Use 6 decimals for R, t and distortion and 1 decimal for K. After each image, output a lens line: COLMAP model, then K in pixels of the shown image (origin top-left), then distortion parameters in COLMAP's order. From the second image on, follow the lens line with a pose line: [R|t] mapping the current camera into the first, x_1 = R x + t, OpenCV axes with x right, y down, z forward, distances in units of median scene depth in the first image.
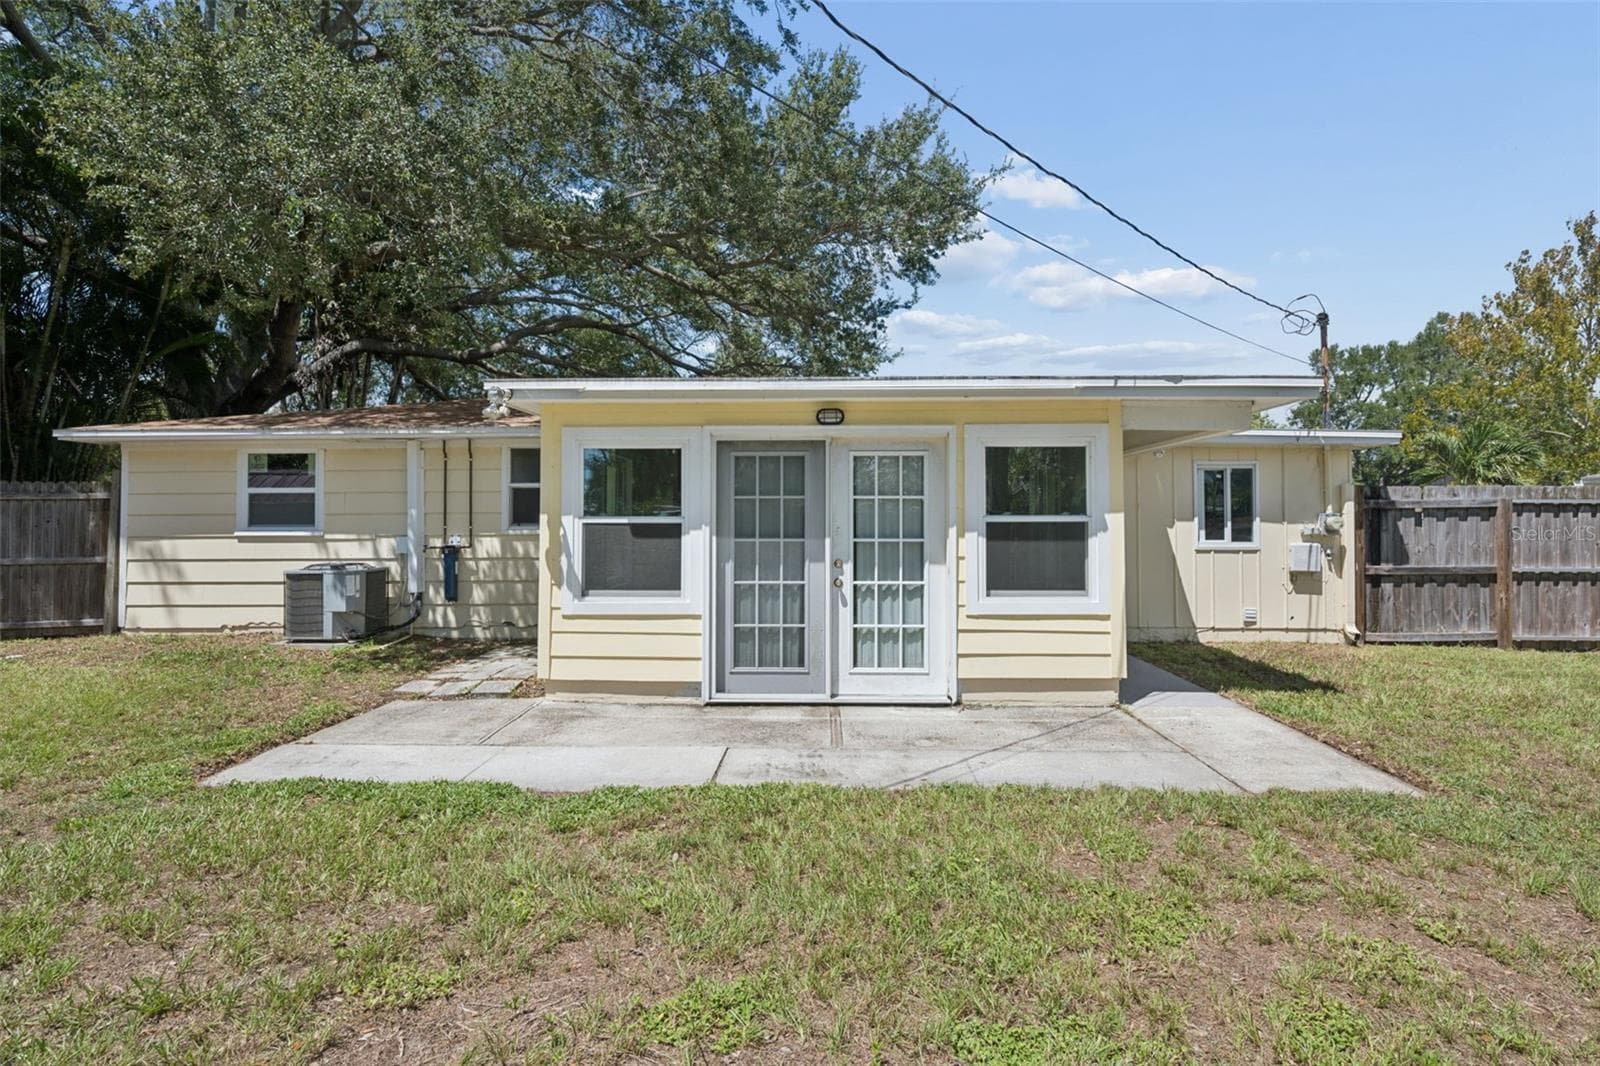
lens RADIAL K [[784.2, 0, 822.1], [0, 784.2, 516.5], [0, 0, 1]] dist [-0.000062, -0.000190]
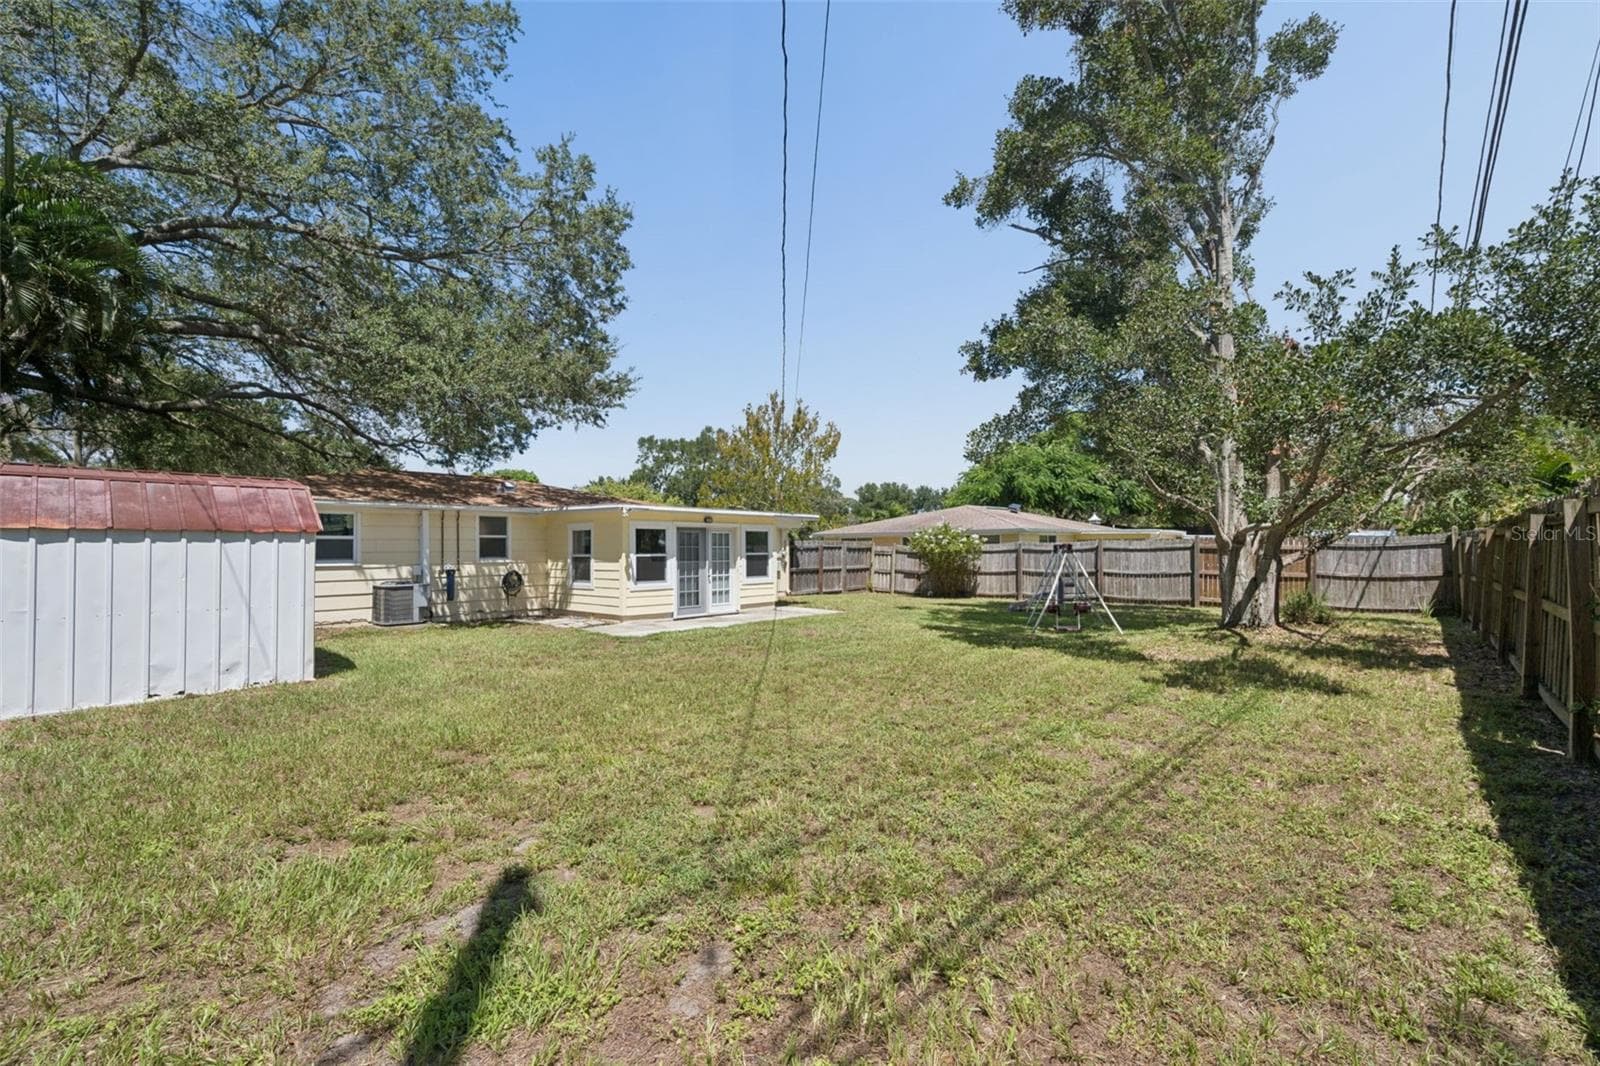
lens RADIAL K [[688.3, 0, 800.0], [0, 688.3, 533.0], [0, 0, 1]] dist [-0.000425, -0.000552]
pose [[0.649759, 0.015280, 0.759987, -1.188296], [-0.003104, 0.999843, -0.017449, -0.022357], [-0.760134, 0.008978, 0.649704, -0.655606]]
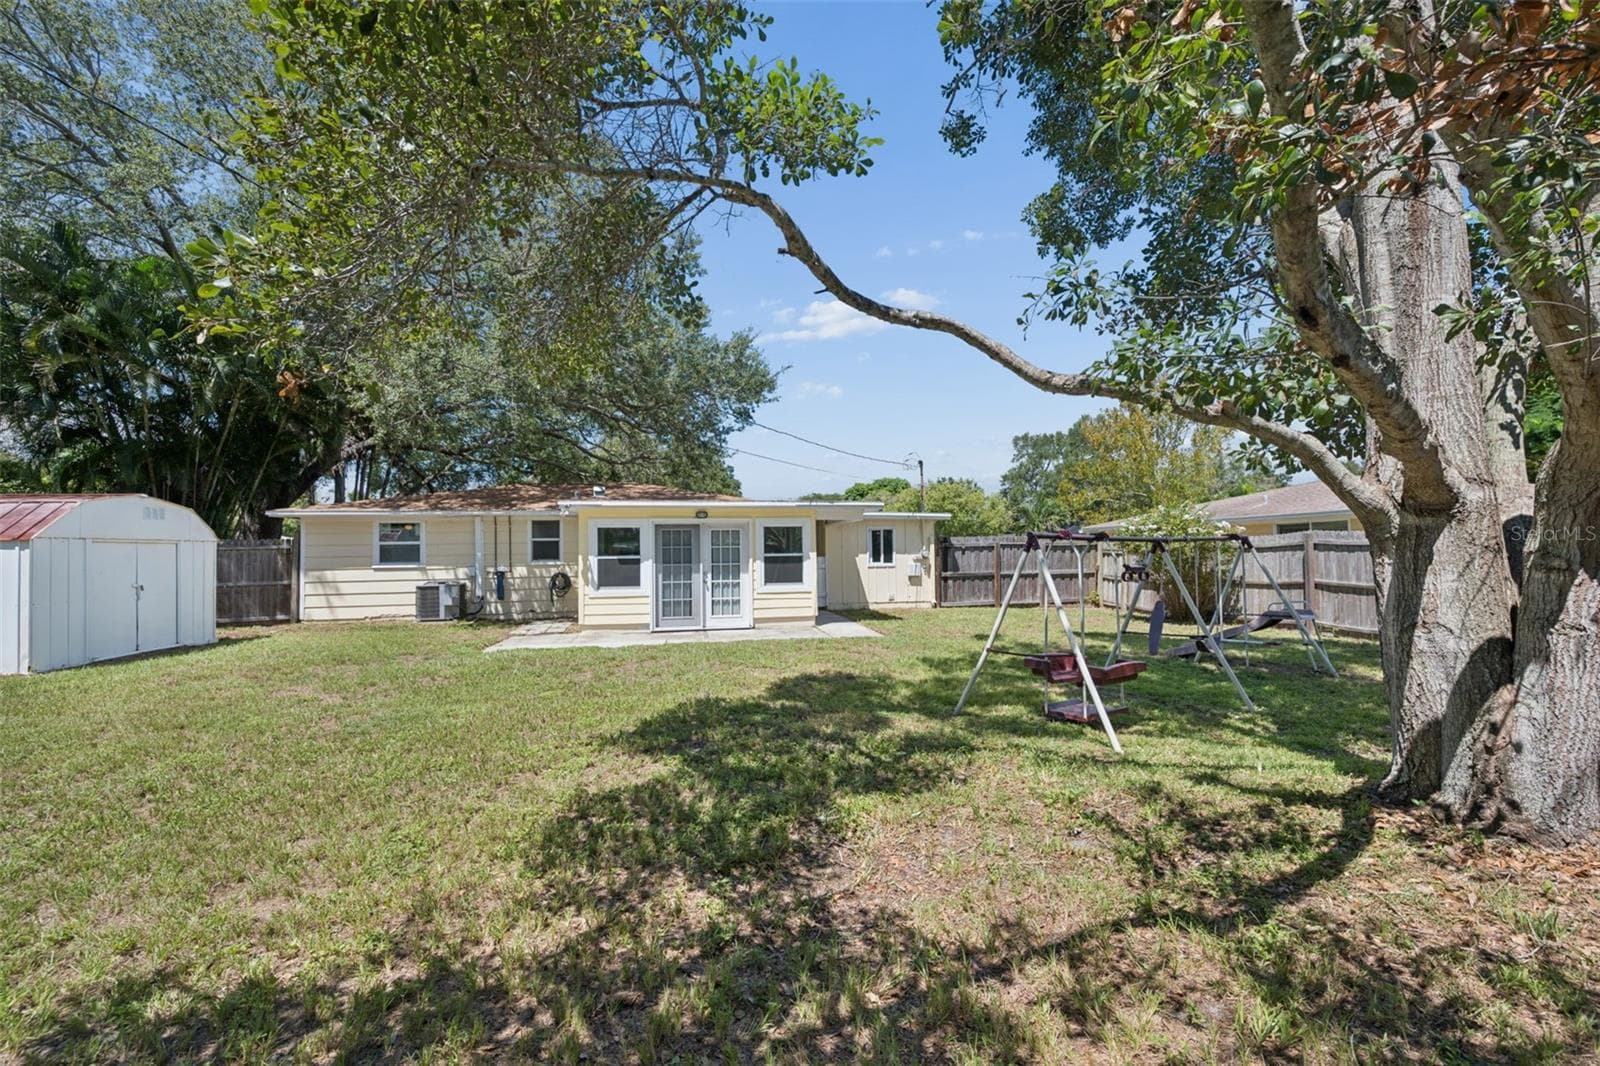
lens RADIAL K [[634.5, 0, 808.7], [0, 634.5, 542.4], [0, 0, 1]] dist [-0.000686, -0.000277]
pose [[0.979857, -0.008784, 0.199508, -0.040404], [0.010632, 0.999910, -0.008195, -0.013319], [-0.199418, 0.010151, 0.979862, -0.706633]]
